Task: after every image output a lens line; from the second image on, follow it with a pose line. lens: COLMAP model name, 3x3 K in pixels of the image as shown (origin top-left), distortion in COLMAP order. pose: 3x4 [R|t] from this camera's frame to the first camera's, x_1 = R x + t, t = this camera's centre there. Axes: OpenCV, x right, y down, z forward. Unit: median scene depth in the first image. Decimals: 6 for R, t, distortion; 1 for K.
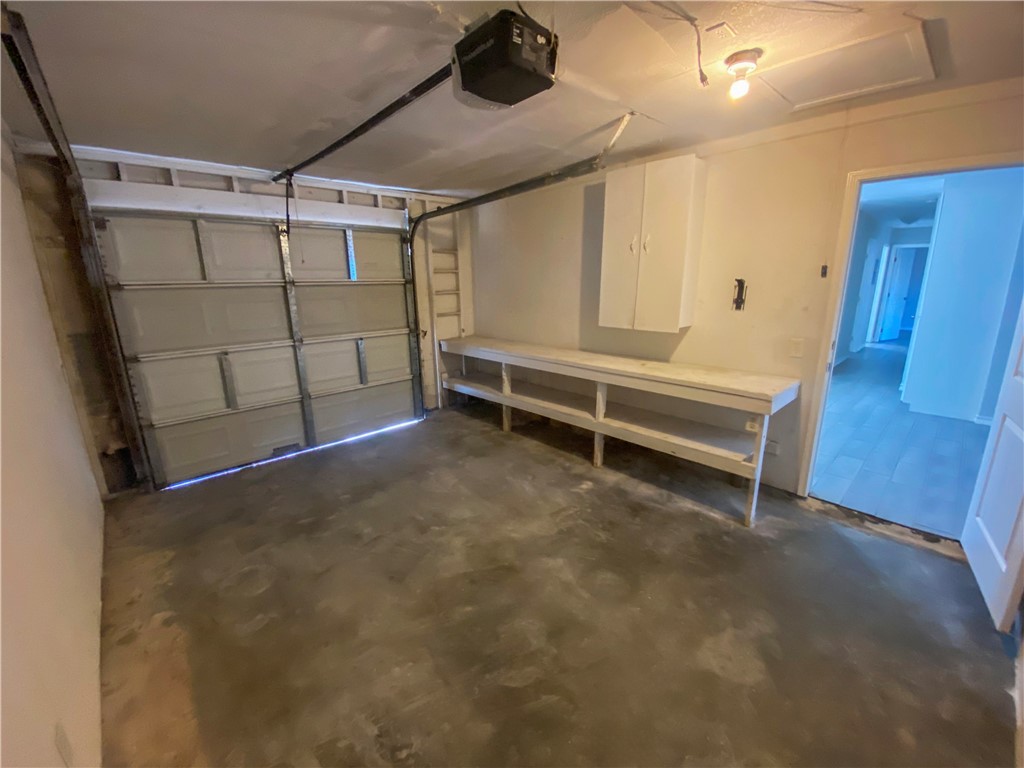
lens RADIAL K [[413.5, 0, 515.0], [0, 413.5, 376.7], [0, 0, 1]] dist [0.028754, -0.025309]
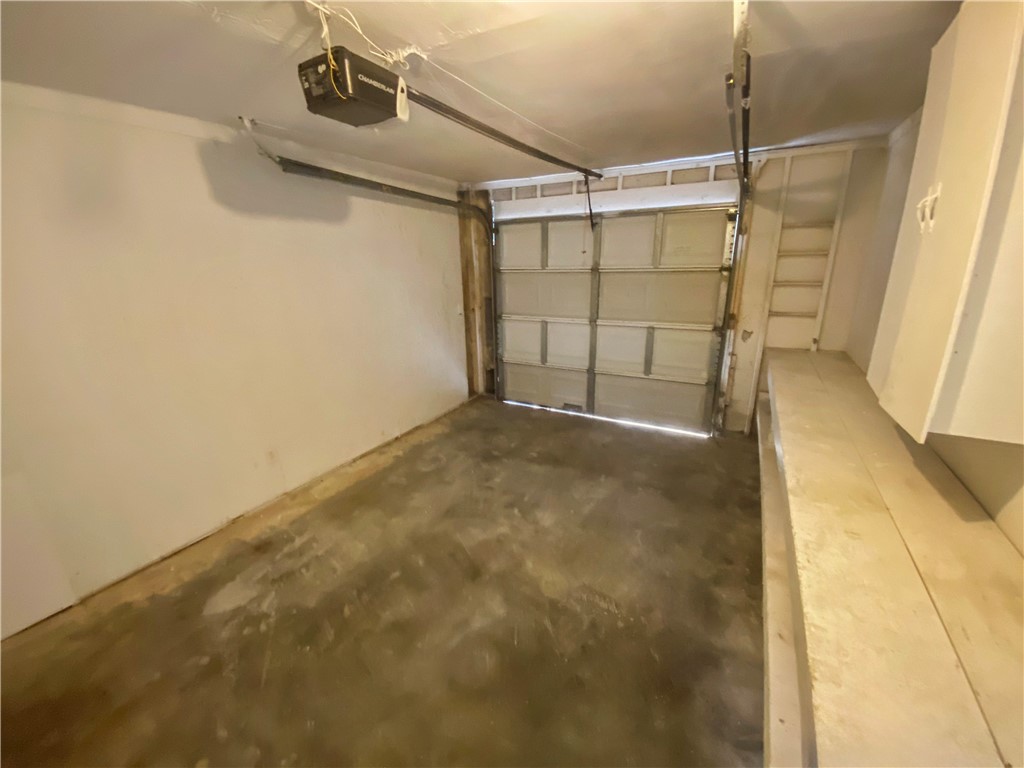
lens RADIAL K [[413.7, 0, 512.8], [0, 413.7, 380.8], [0, 0, 1]] dist [0.053049, -0.035965]
pose [[0.299876, 0.278371, -0.912461, 0.582370], [-0.203434, 0.953138, 0.223923, -0.163210], [0.932035, 0.118476, 0.342453, 0.494453]]
